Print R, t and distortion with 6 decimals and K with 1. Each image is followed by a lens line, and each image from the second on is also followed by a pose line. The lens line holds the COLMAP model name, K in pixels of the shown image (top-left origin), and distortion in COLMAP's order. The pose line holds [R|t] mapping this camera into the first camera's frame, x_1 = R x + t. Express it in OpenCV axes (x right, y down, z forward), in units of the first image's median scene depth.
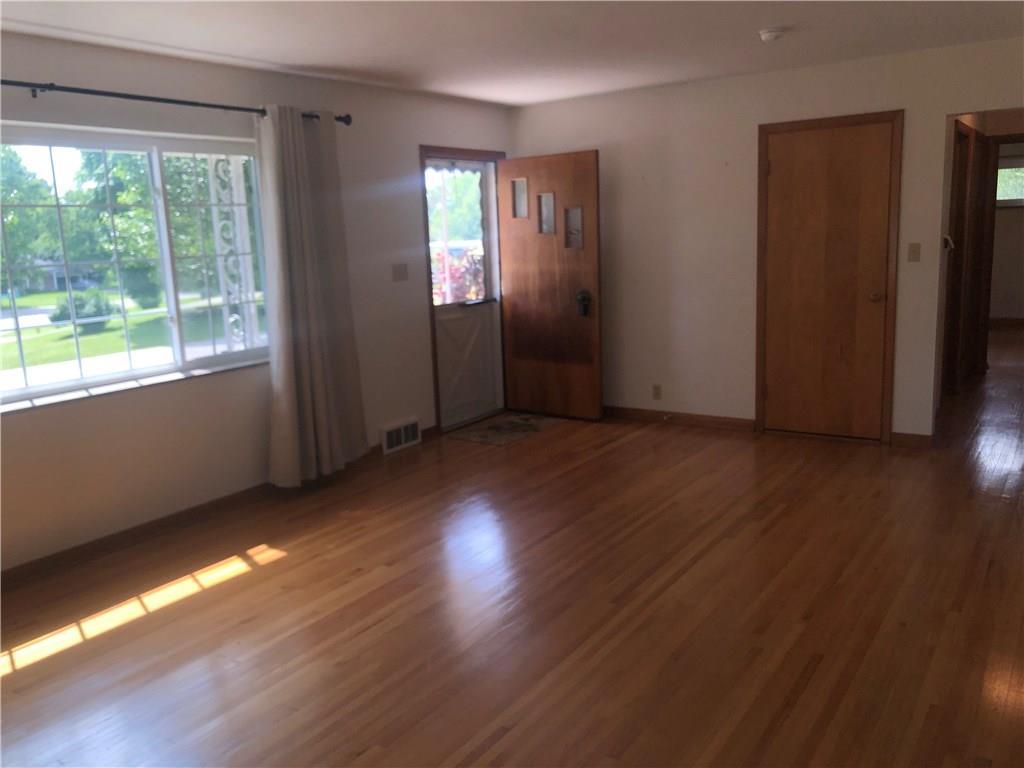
lens RADIAL K [[841.2, 0, 512.0], [0, 841.2, 384.0], [0, 0, 1]] dist [0.029385, -0.011741]
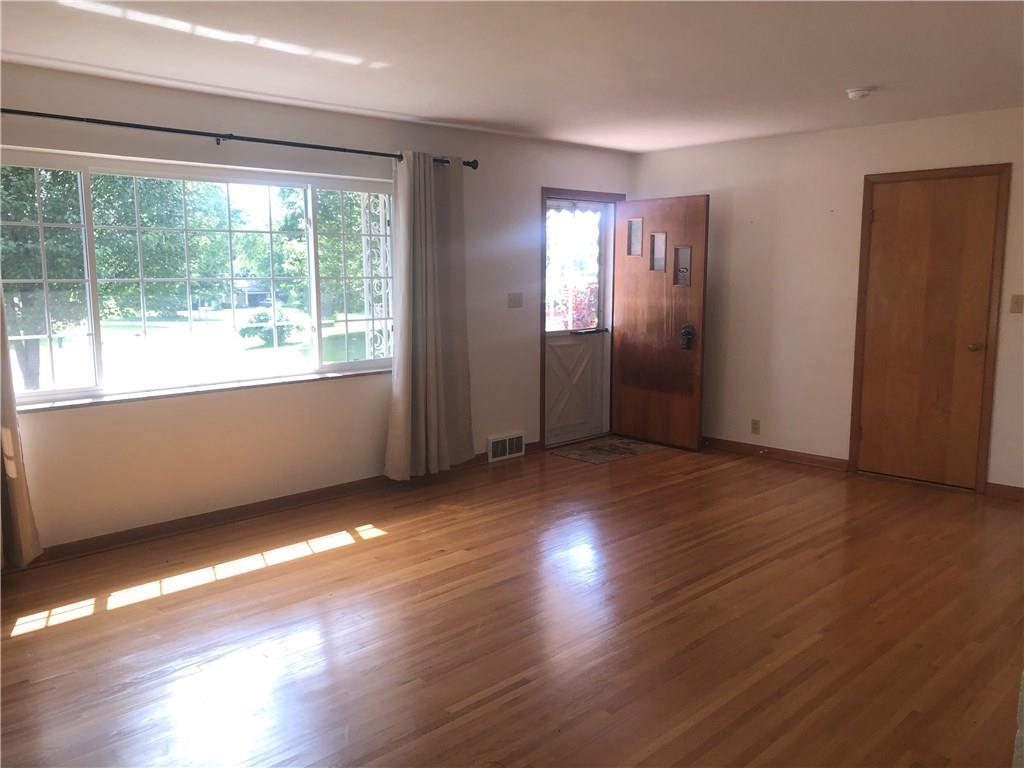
lens RADIAL K [[836.2, 0, 512.0], [0, 836.2, 384.0], [0, 0, 1]] dist [0.045470, -0.002305]
pose [[0.981294, 0.067050, -0.180464, 0.066985], [-0.074232, 0.996684, -0.033332, 0.014929], [0.177631, 0.046105, 0.983017, -0.078881]]
